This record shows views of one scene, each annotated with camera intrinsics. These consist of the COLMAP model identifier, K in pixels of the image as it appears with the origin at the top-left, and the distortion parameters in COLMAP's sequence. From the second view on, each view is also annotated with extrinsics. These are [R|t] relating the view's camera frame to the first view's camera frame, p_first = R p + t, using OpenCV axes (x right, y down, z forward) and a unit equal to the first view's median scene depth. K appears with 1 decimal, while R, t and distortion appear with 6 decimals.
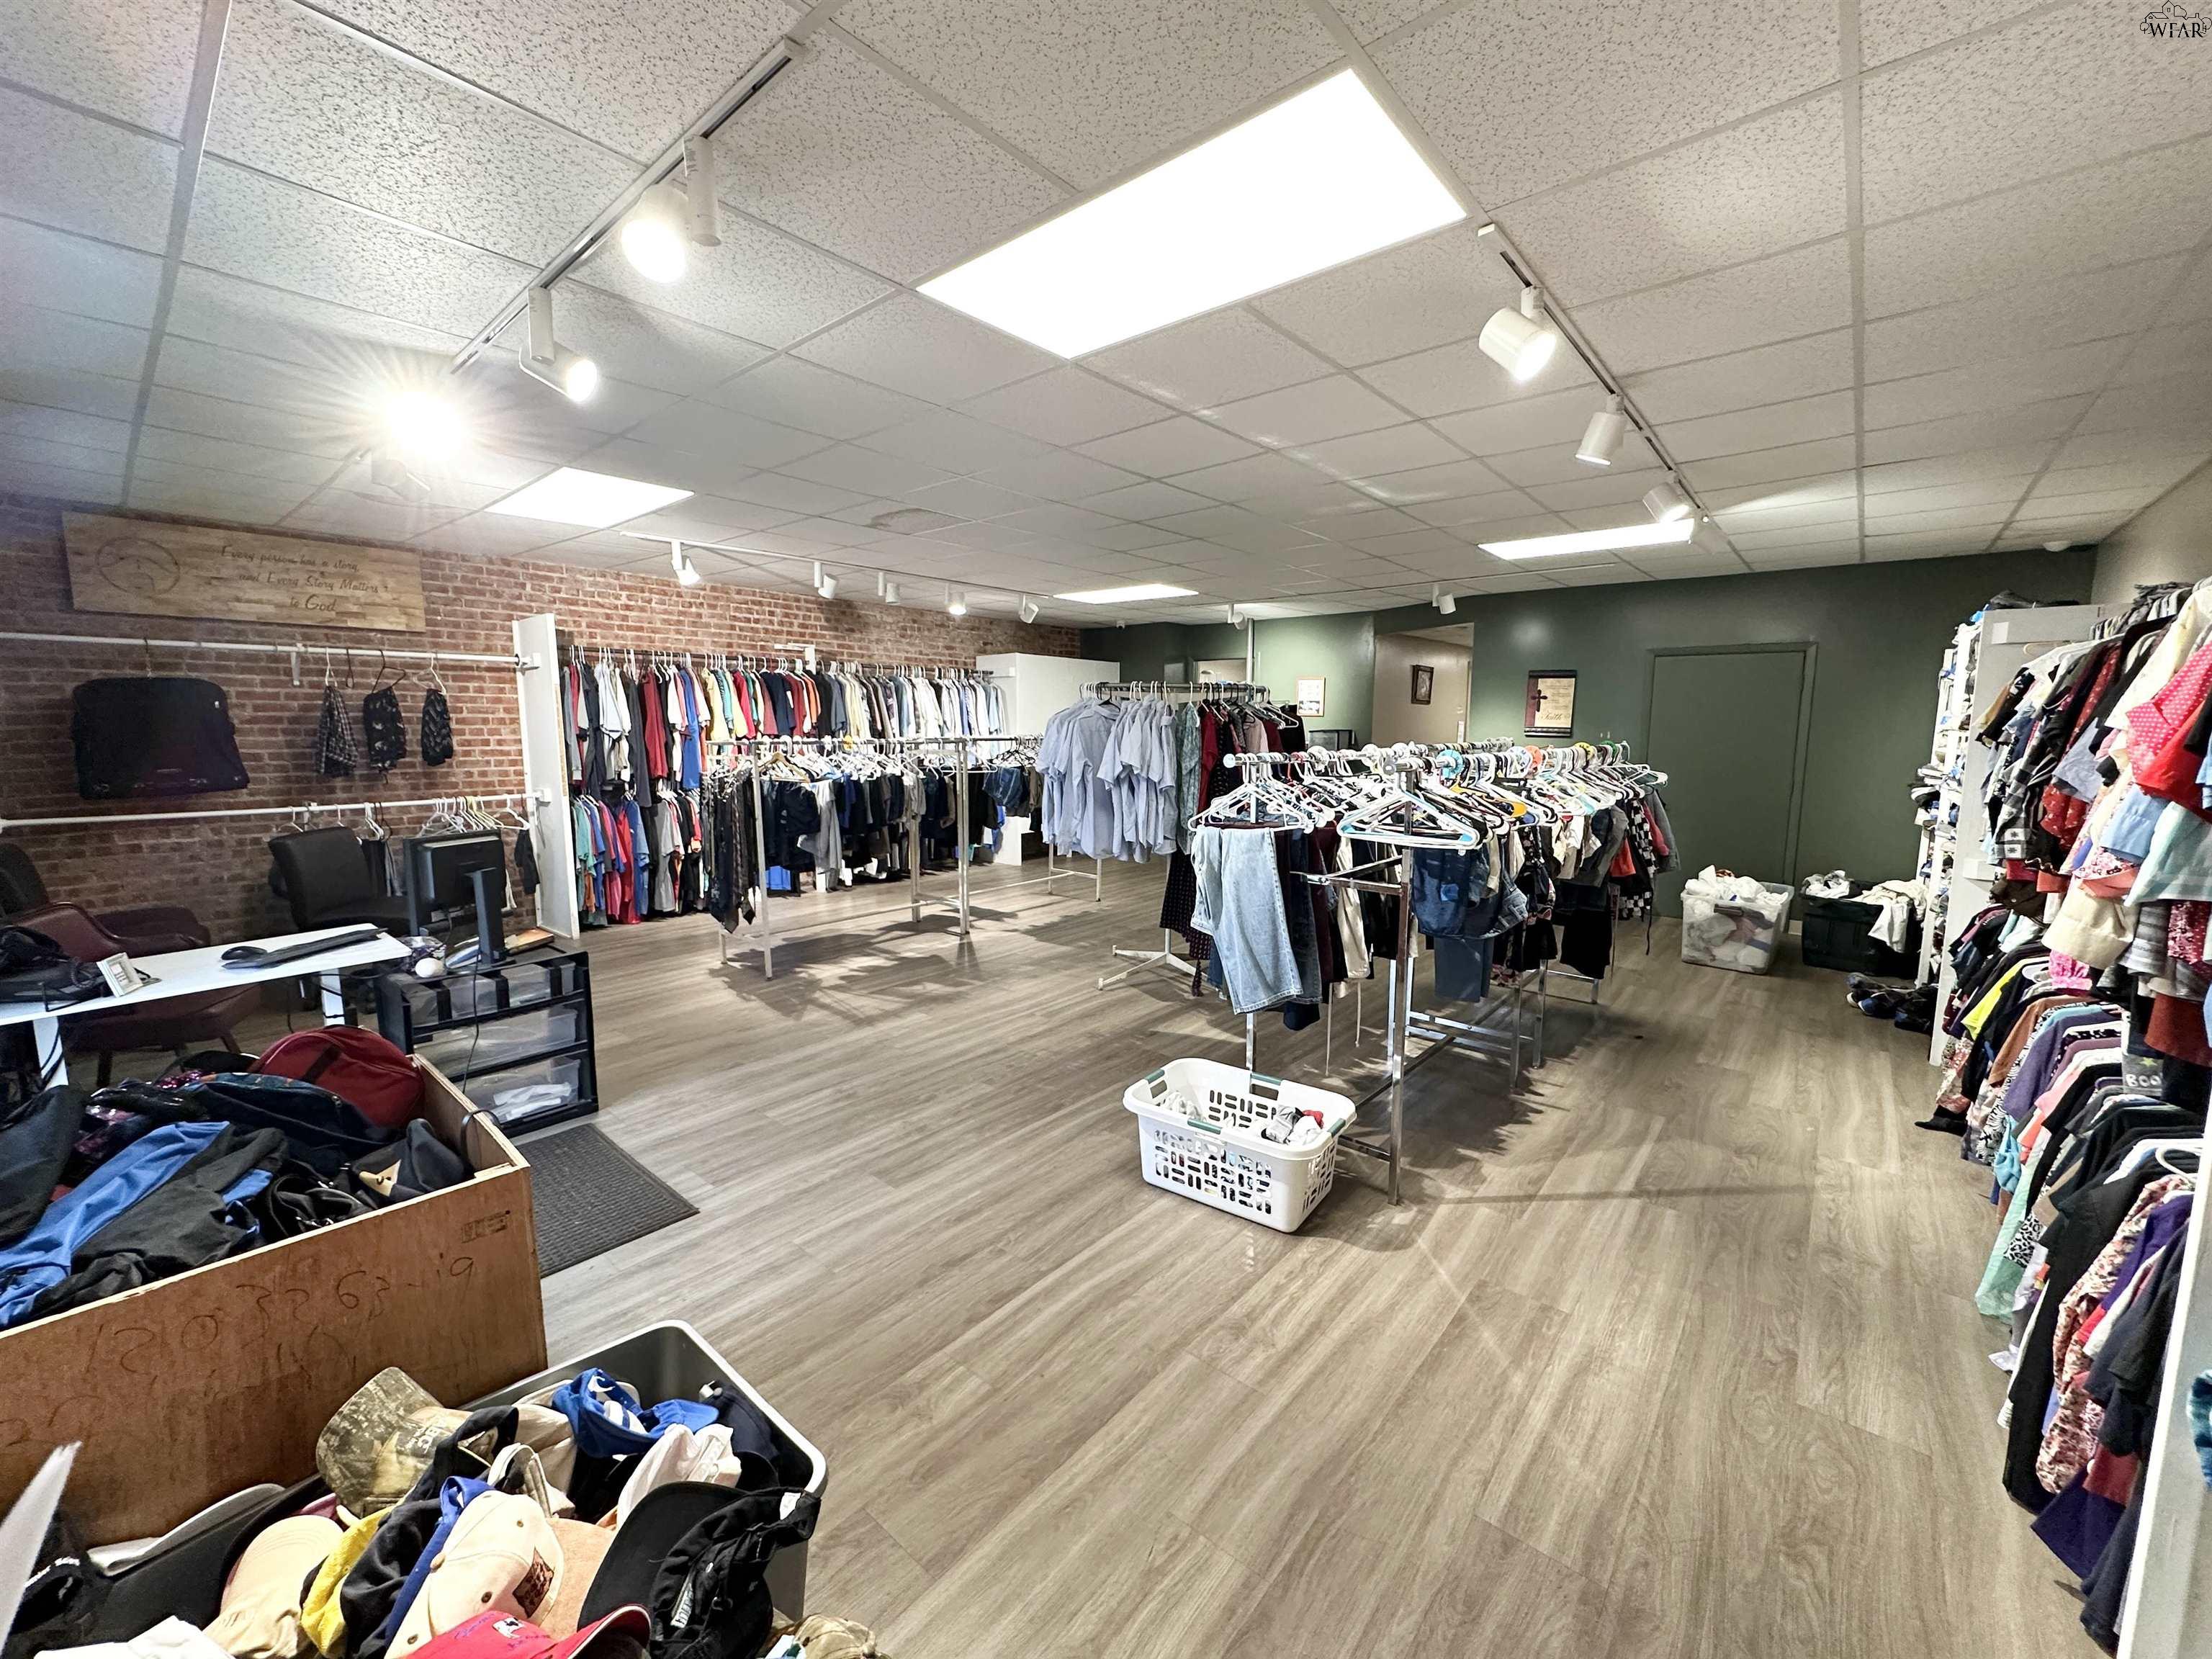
lens RADIAL K [[880.4, 0, 1100.7], [0, 880.4, 830.0], [0, 0, 1]] dist [-0.005052, 0.001721]
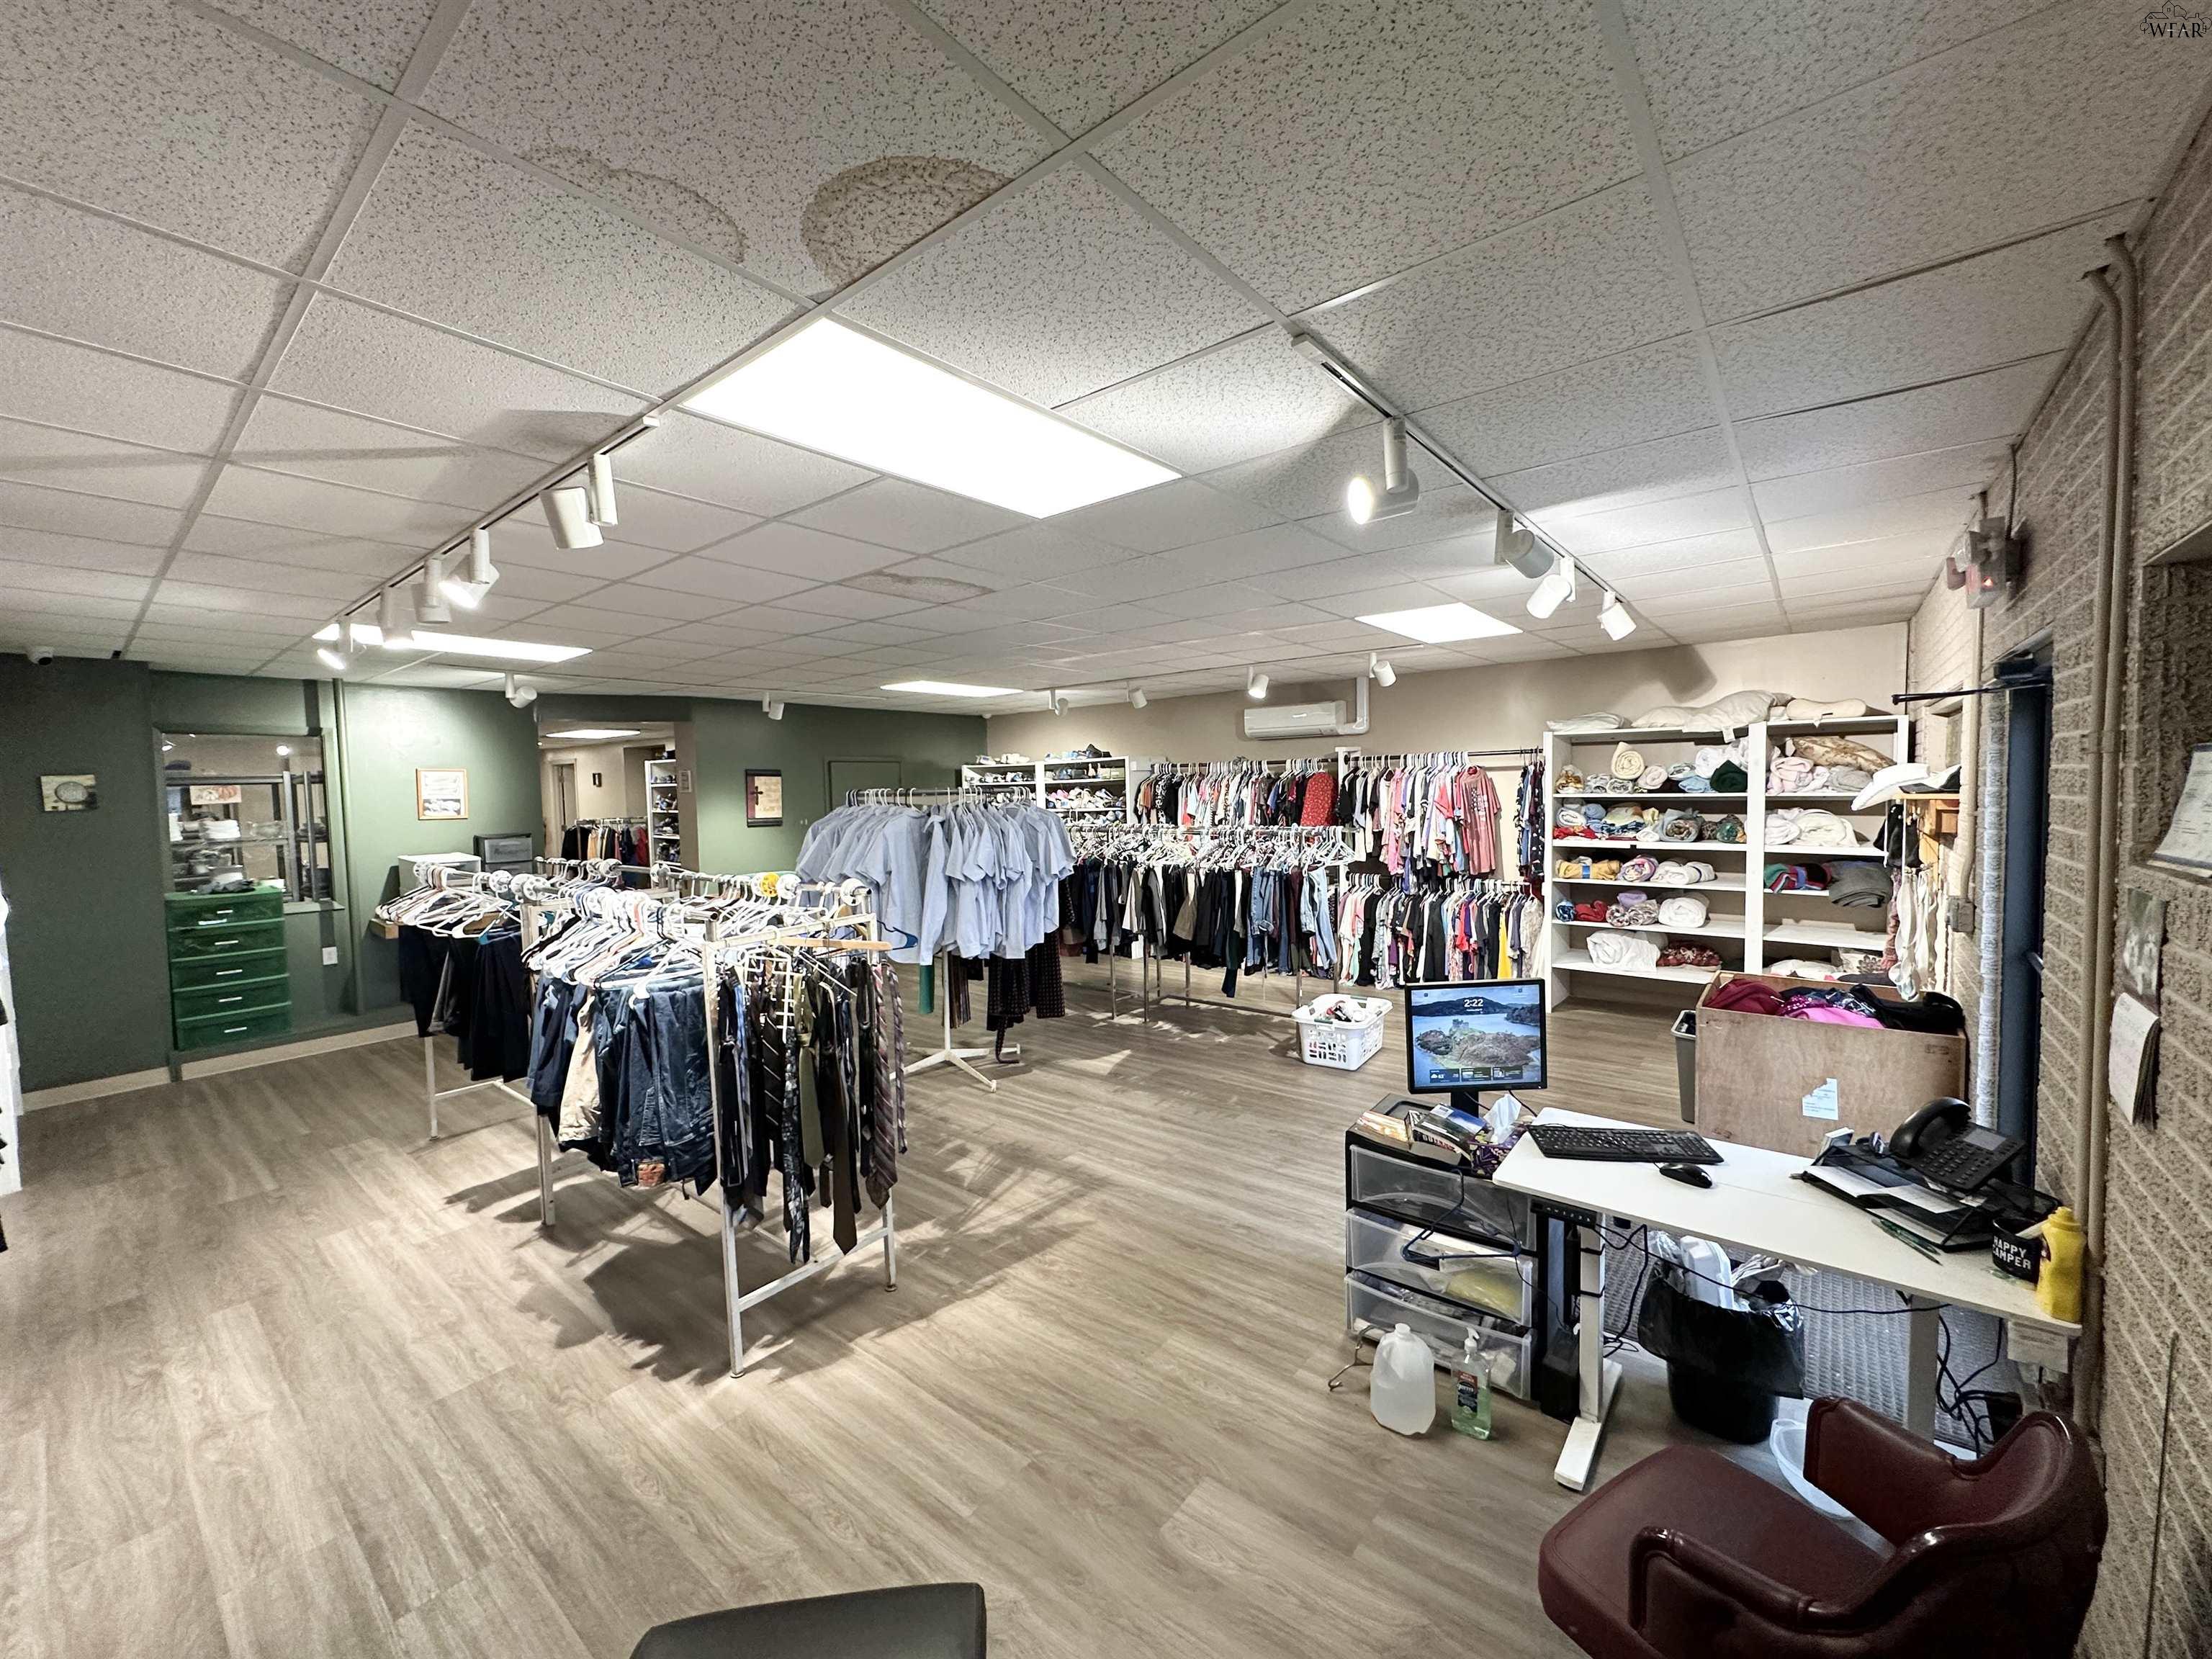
lens RADIAL K [[880.4, 0, 1106.9], [0, 880.4, 832.8], [0, 0, 1]] dist [-0.005052, 0.001721]
pose [[-0.029158, -0.057011, 0.997948, -0.862609], [0.145717, 0.987464, 0.060670, -0.132111], [-0.988896, 0.147187, -0.020485, 0.746236]]
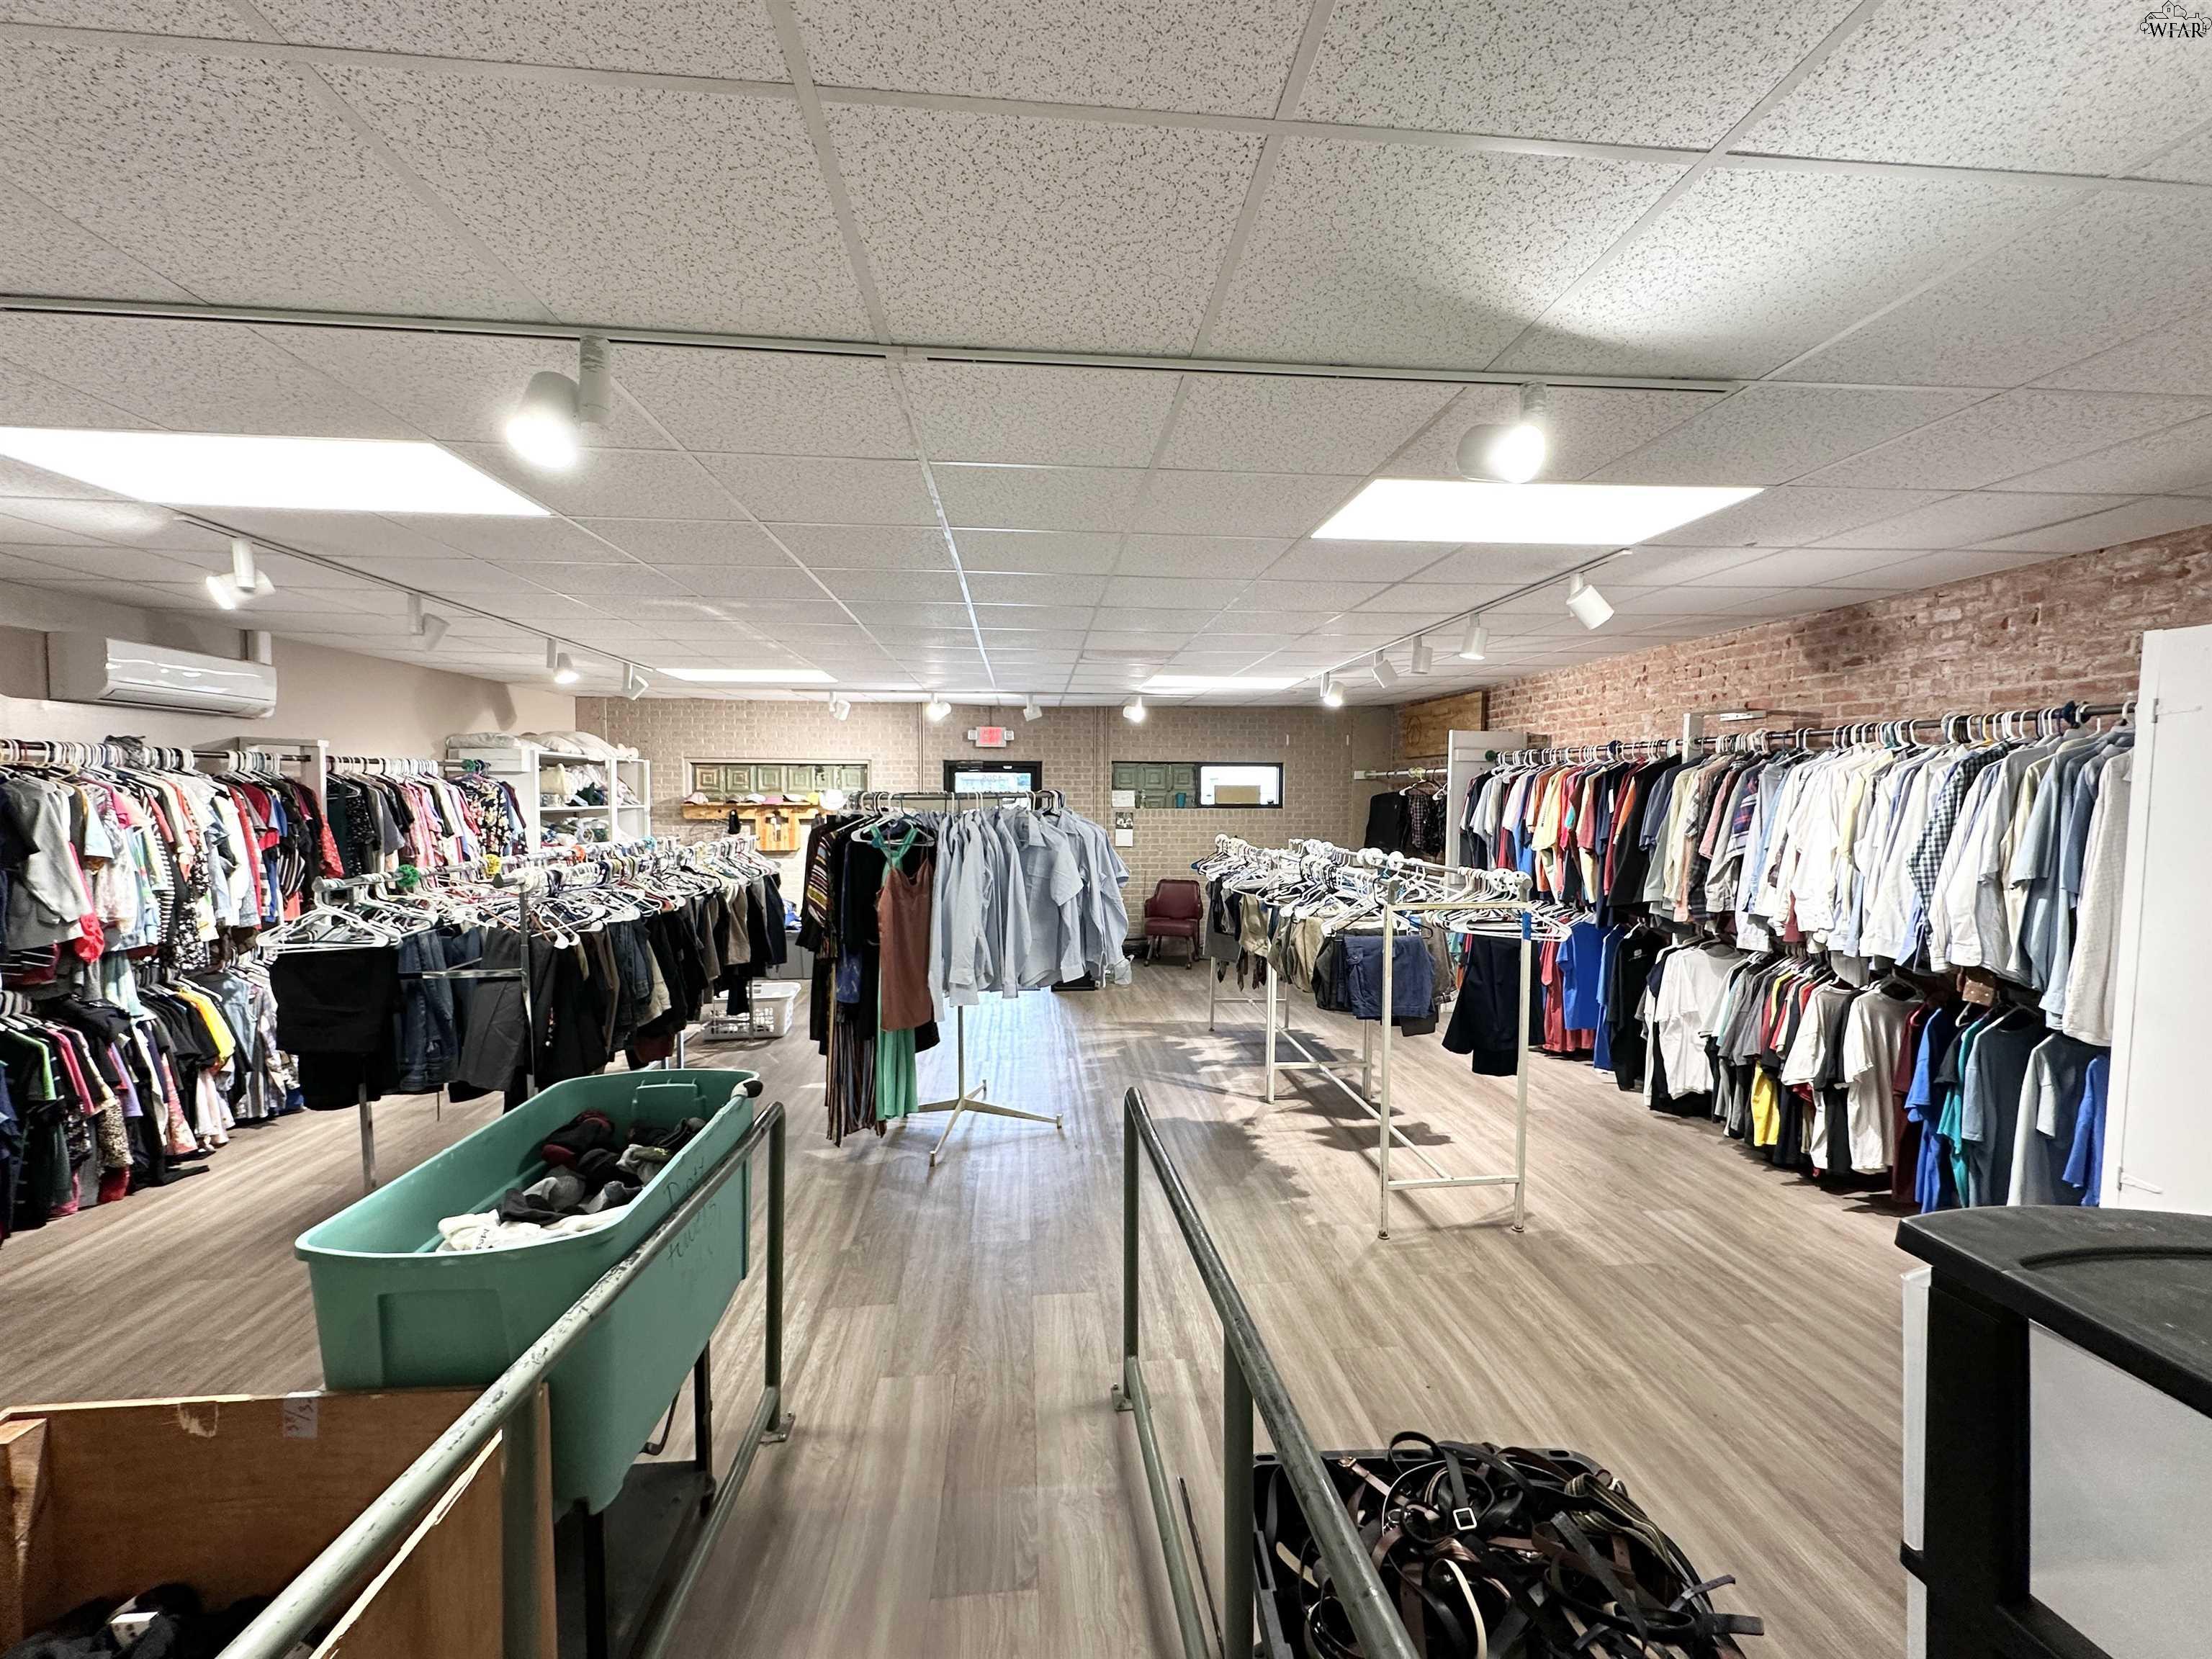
lens RADIAL K [[880.4, 0, 1107.5], [0, 880.4, 830.6], [0, 0, 1]] dist [-0.005052, 0.001721]
pose [[-0.690489, 0.026469, -0.722859, 0.550966], [-0.096195, 0.987094, 0.128033, -0.225862], [0.716918, 0.157941, -0.679031, 1.530672]]
